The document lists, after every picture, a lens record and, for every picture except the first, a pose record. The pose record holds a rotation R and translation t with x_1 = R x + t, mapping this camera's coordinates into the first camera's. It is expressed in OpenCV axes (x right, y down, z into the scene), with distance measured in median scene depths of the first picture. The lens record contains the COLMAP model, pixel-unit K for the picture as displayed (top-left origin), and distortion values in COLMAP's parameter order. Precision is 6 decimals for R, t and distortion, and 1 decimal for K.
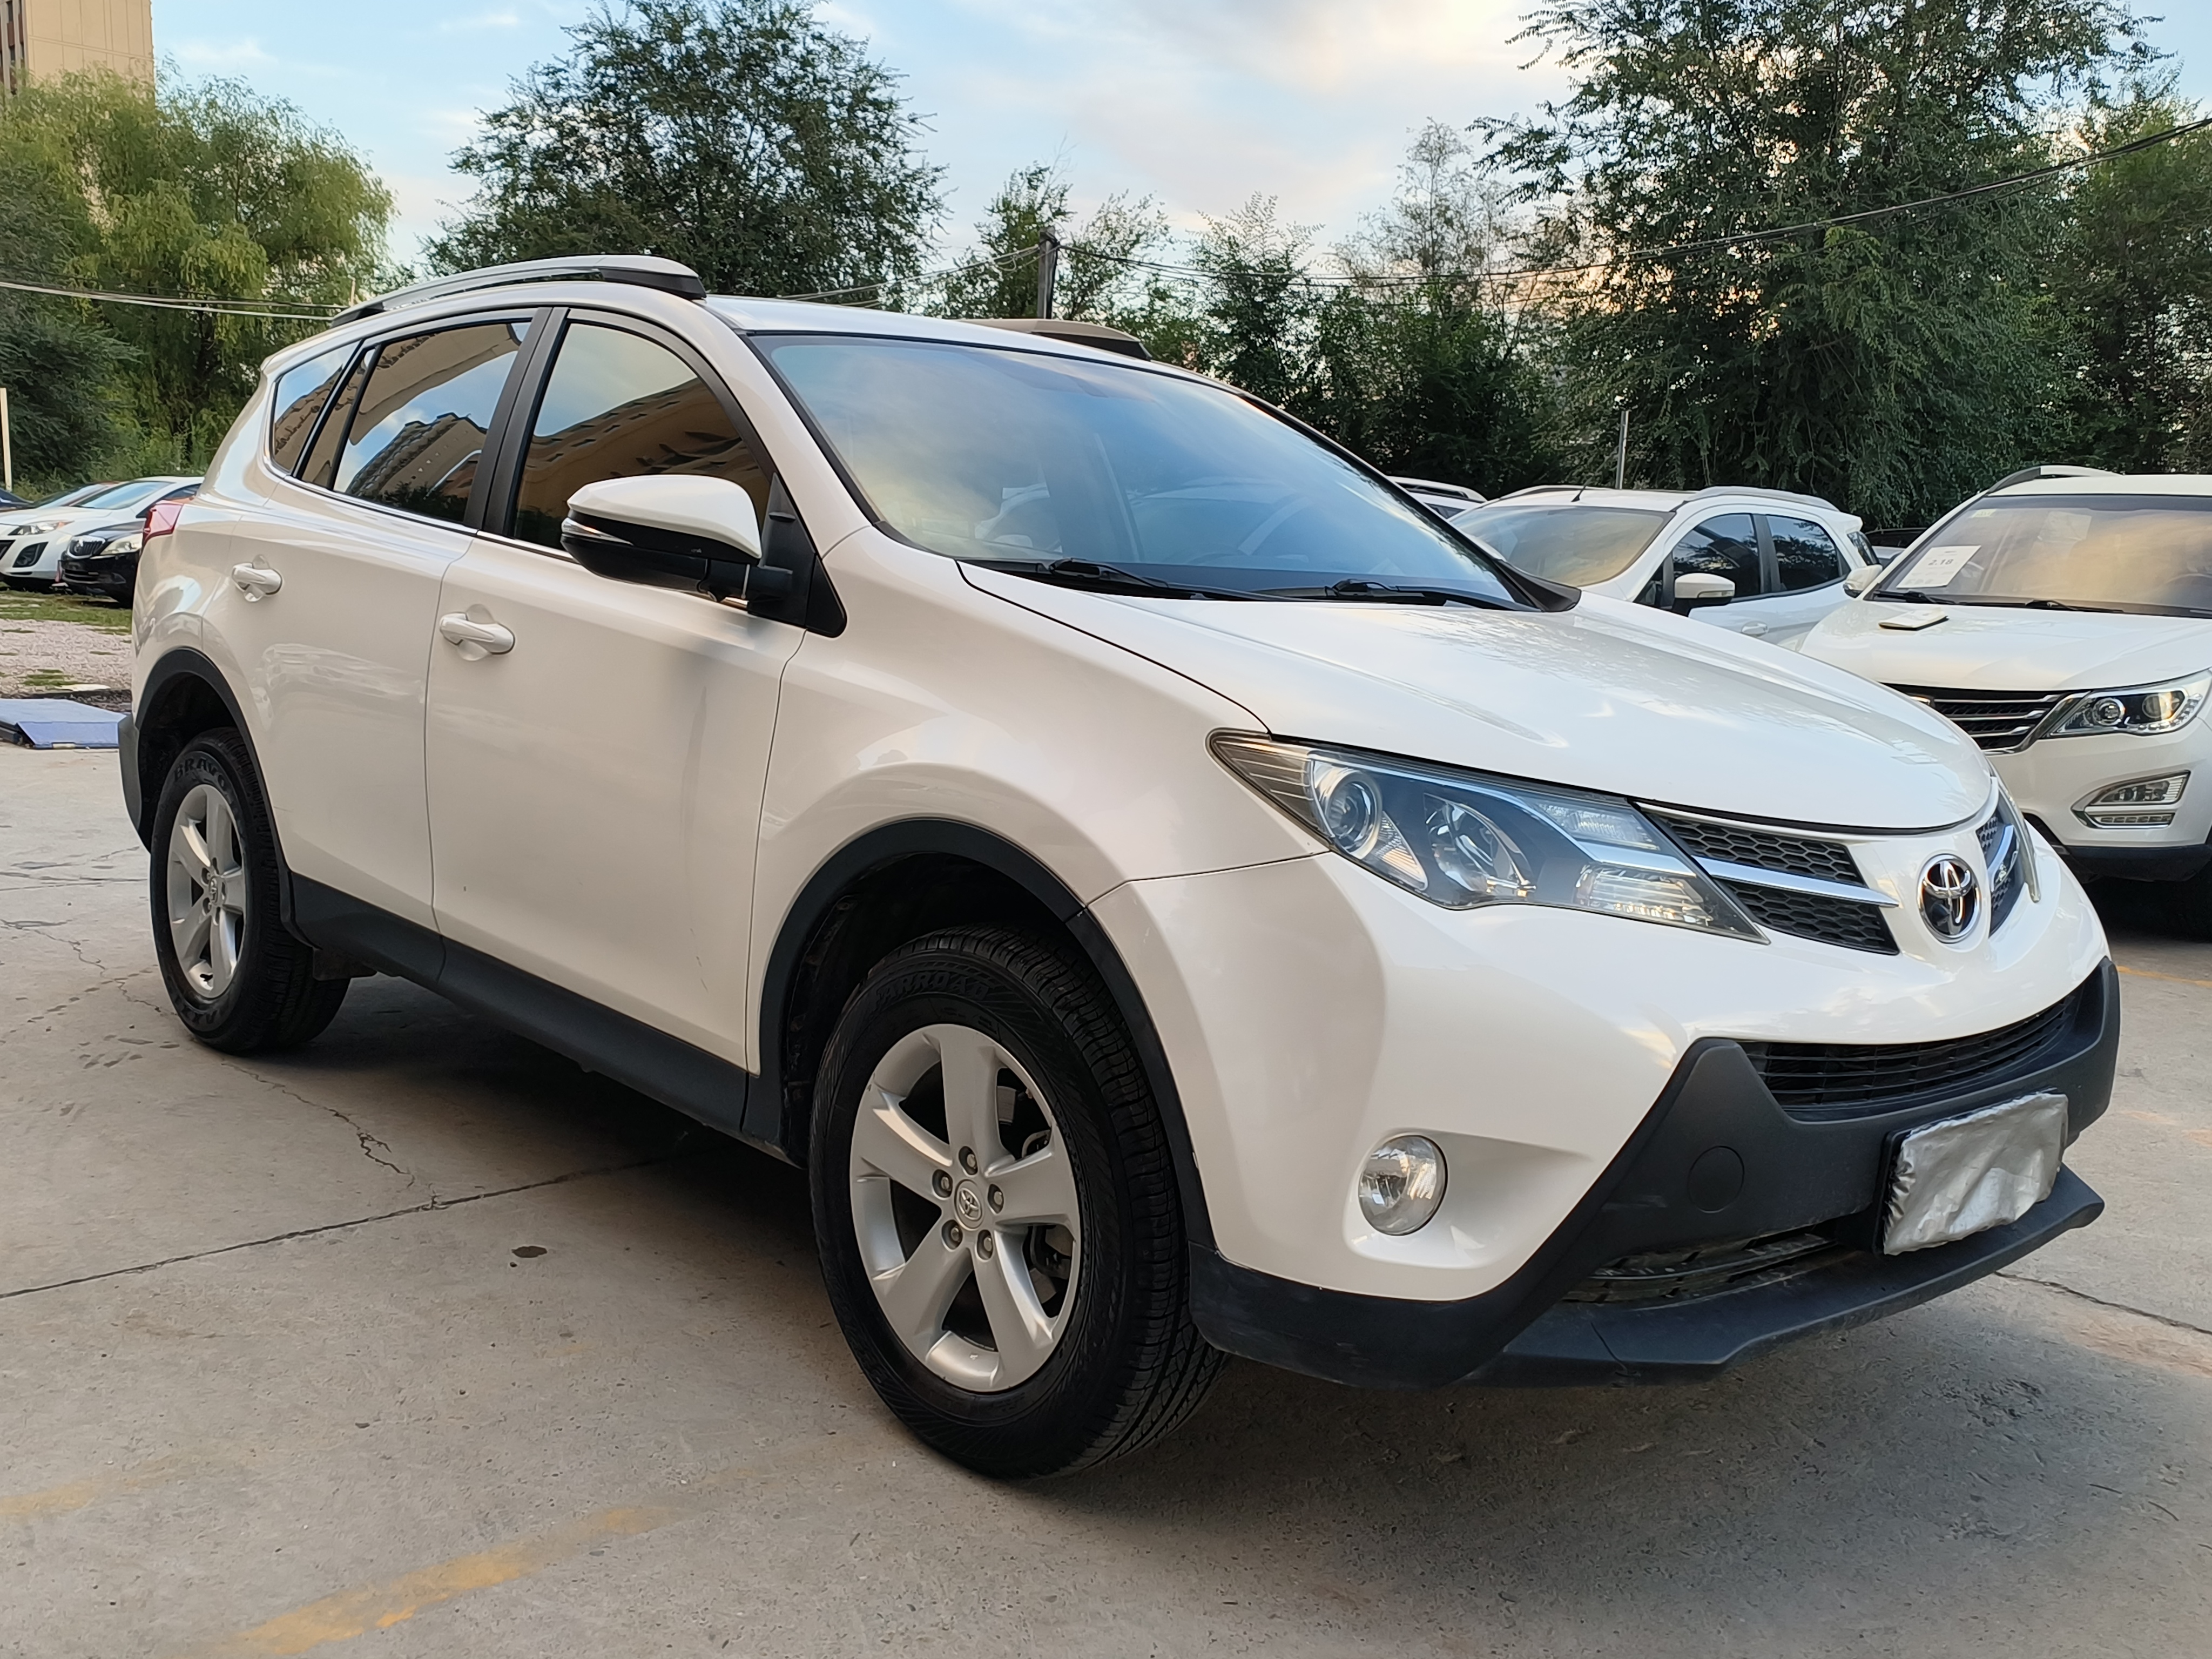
lens RADIAL K [[2150.9, 0, 1096.5], [0, 2150.9, 819.3], [0, 0, 1]] dist [0.049736, 0.000000]
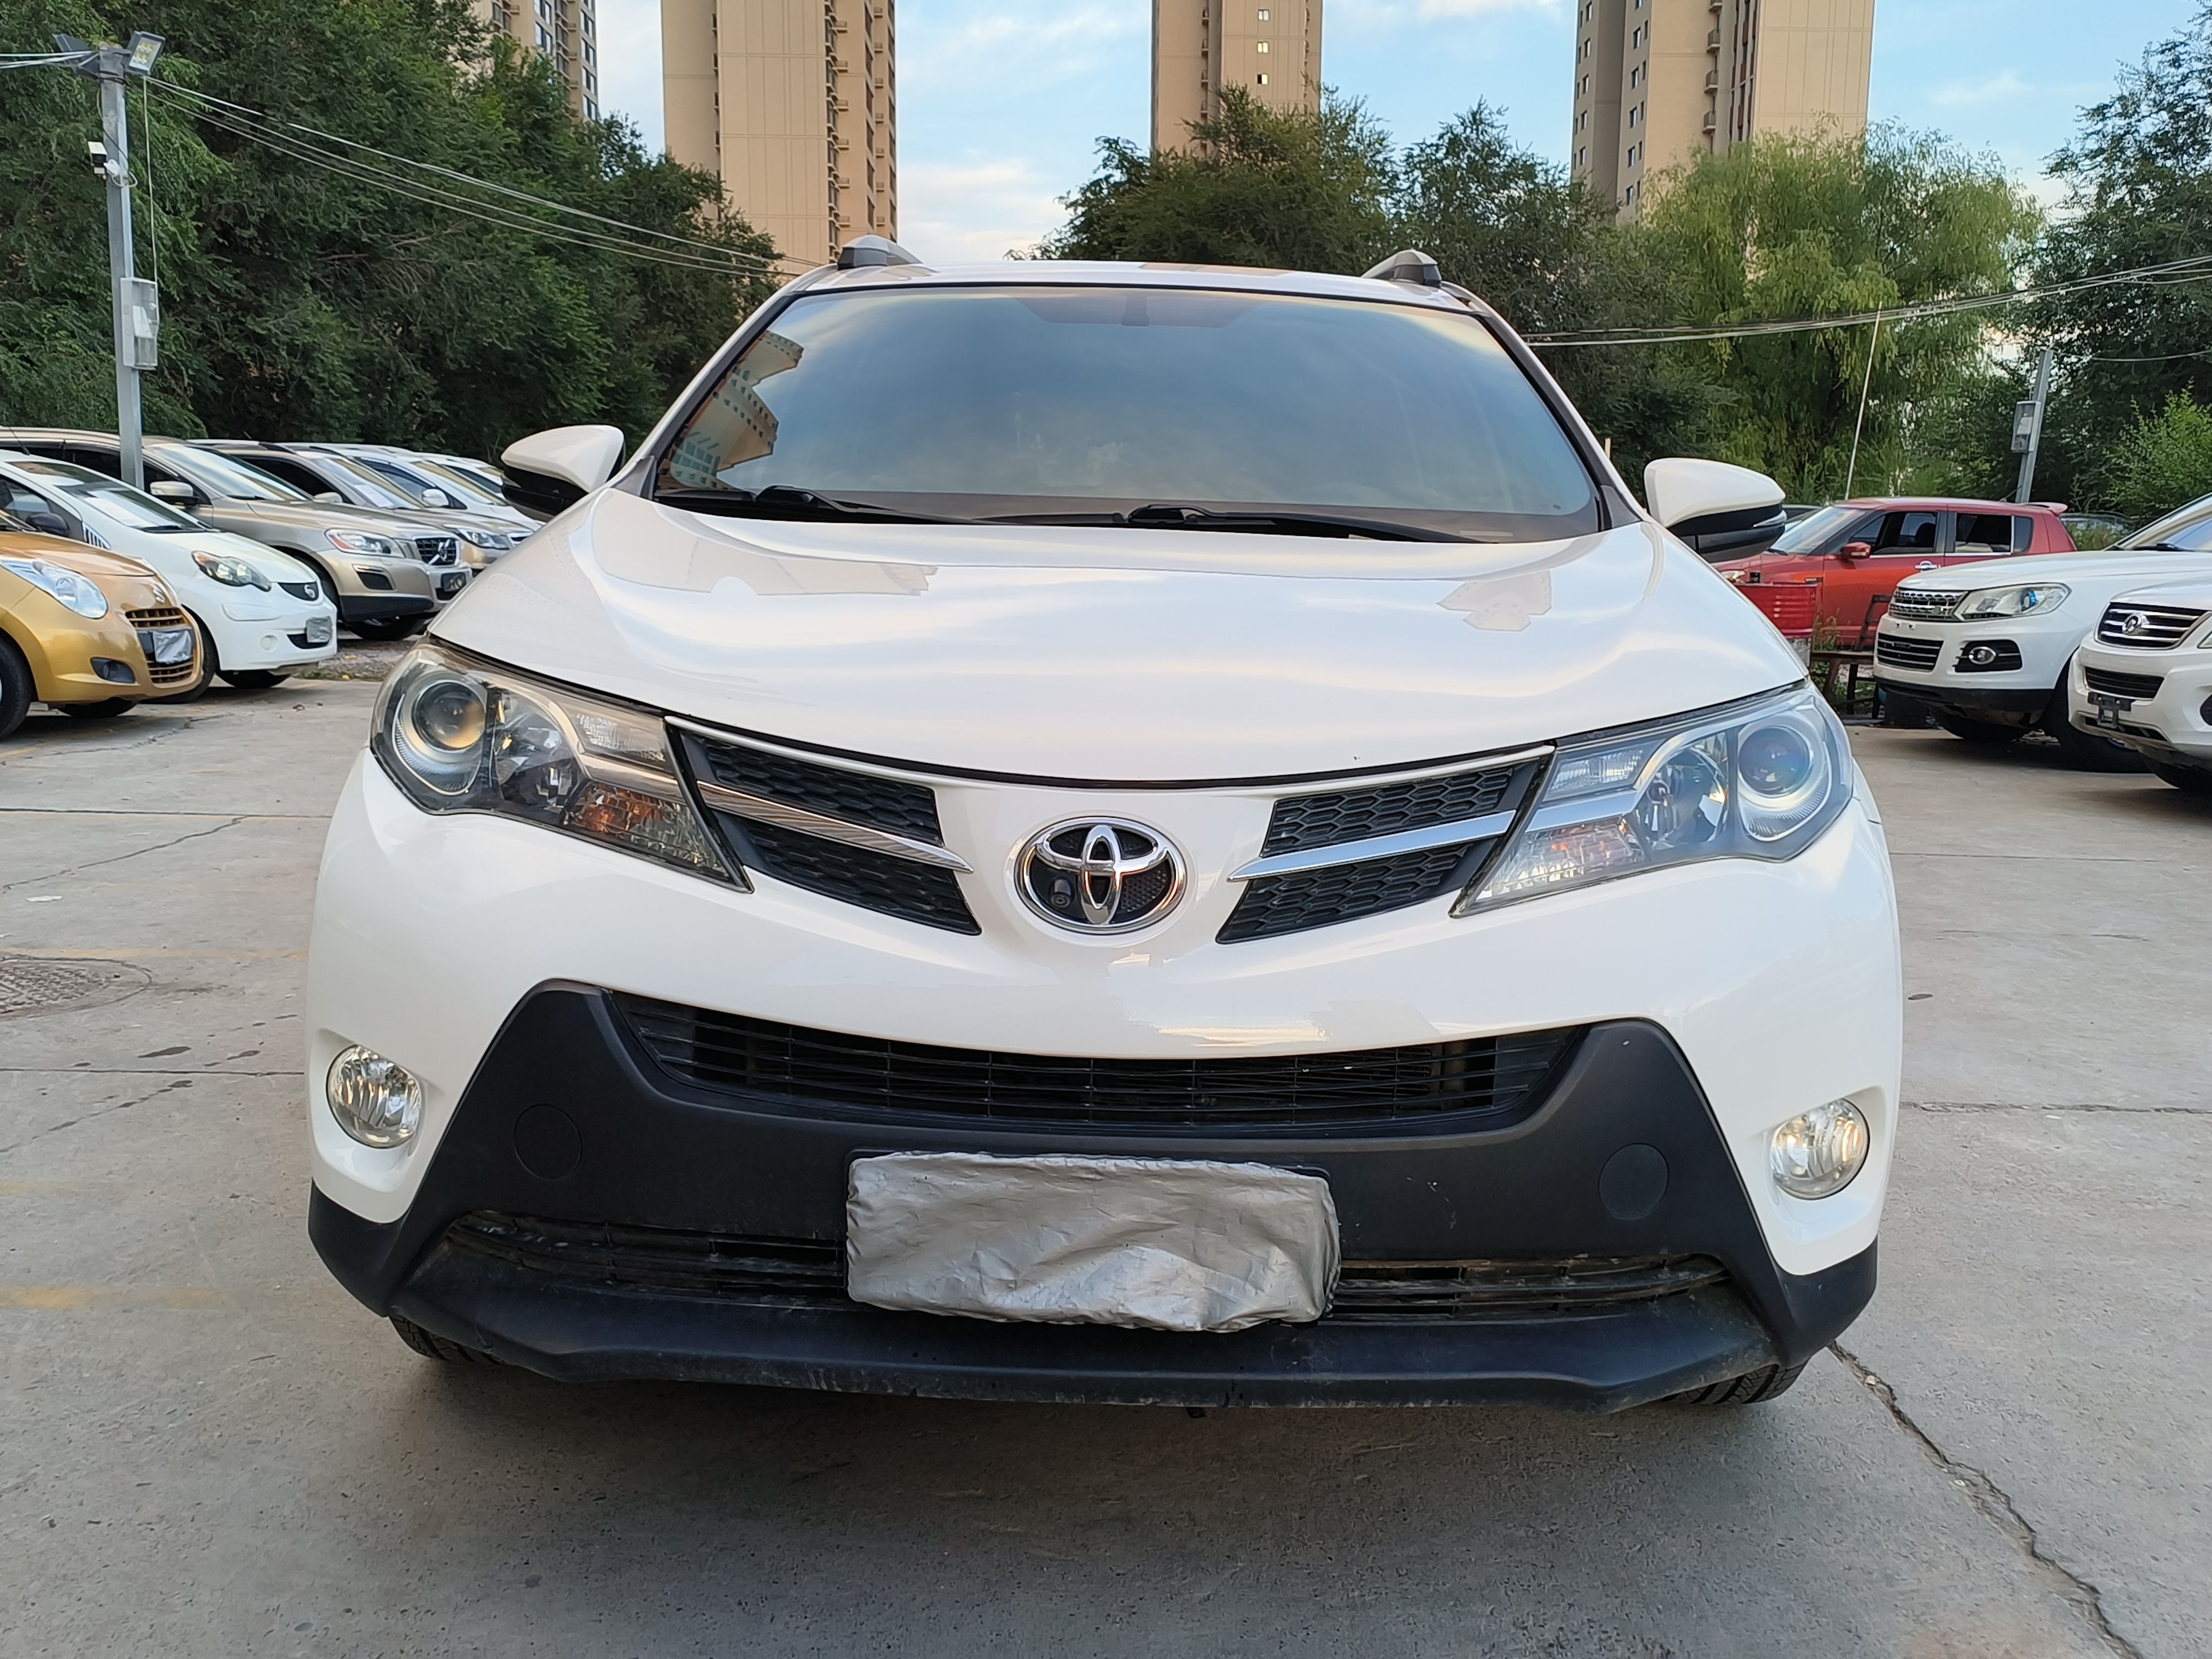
lens RADIAL K [[2150.9, 0, 1099.8], [0, 2150.9, 814.3], [0, 0, 1]] dist [0.049736, 0.000000]
pose [[0.708381, 0.063063, -0.703008, 0.096434], [-0.078529, 0.996859, 0.010293, 0.000858], [0.701449, 0.047916, 0.711108, 0.049333]]
